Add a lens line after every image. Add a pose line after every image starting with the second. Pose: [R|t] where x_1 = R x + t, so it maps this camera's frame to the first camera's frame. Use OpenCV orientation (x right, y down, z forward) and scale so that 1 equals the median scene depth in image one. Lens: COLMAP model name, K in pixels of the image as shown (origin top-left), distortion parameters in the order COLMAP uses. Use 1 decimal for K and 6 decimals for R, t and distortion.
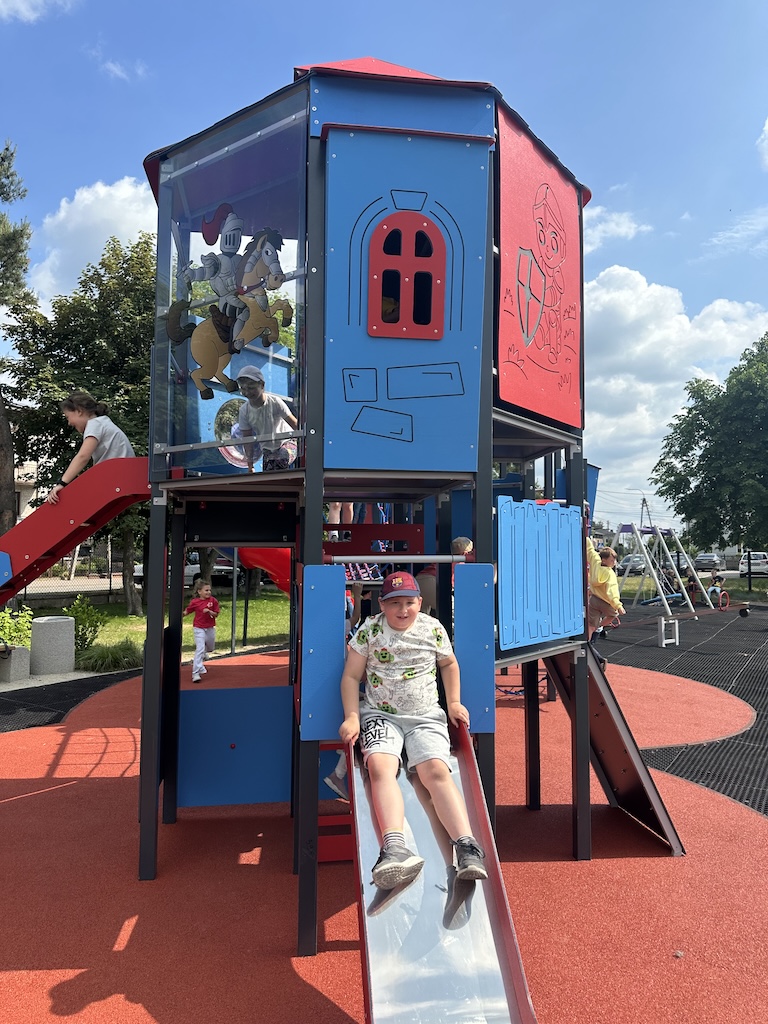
lens RADIAL K [[733.0, 0, 363.3], [0, 733.0, 509.4], [0, 0, 1]] dist [0.062135, -0.091160]
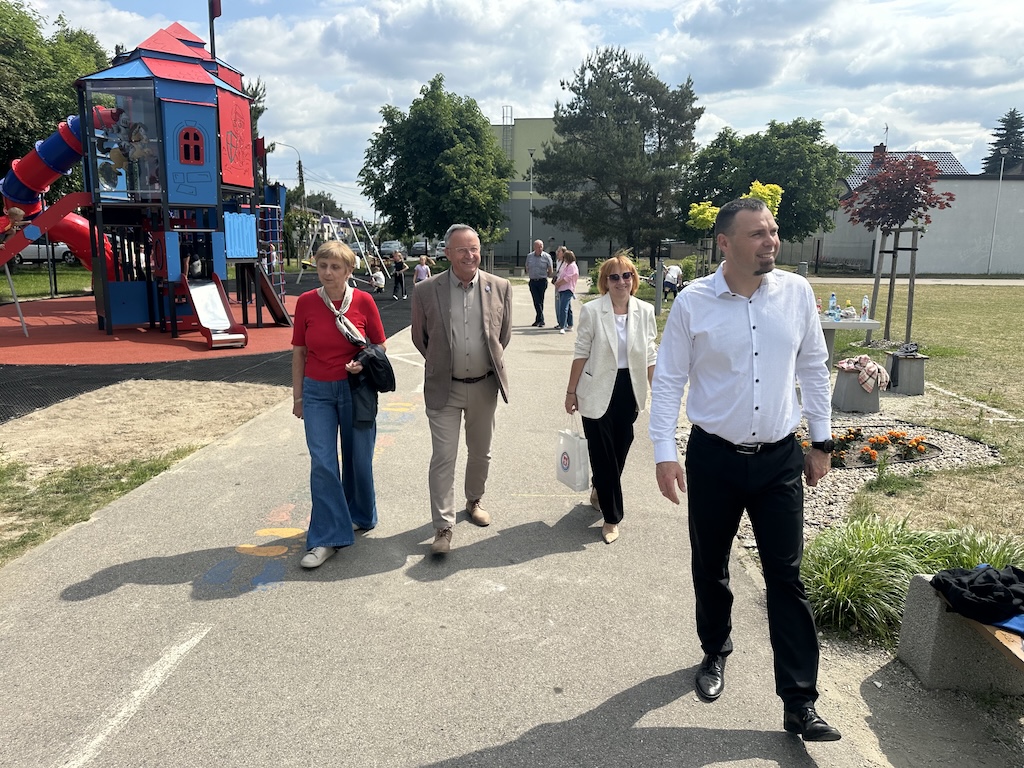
lens RADIAL K [[716.1, 0, 530.0], [0, 716.1, 382.3], [0, 0, 1]] dist [0.119110, -0.226696]
pose [[0.851653, -0.089351, 0.516433, -0.288689], [-0.041265, 0.970870, 0.236027, -0.073017], [-0.522479, -0.222324, 0.823157, -1.849941]]
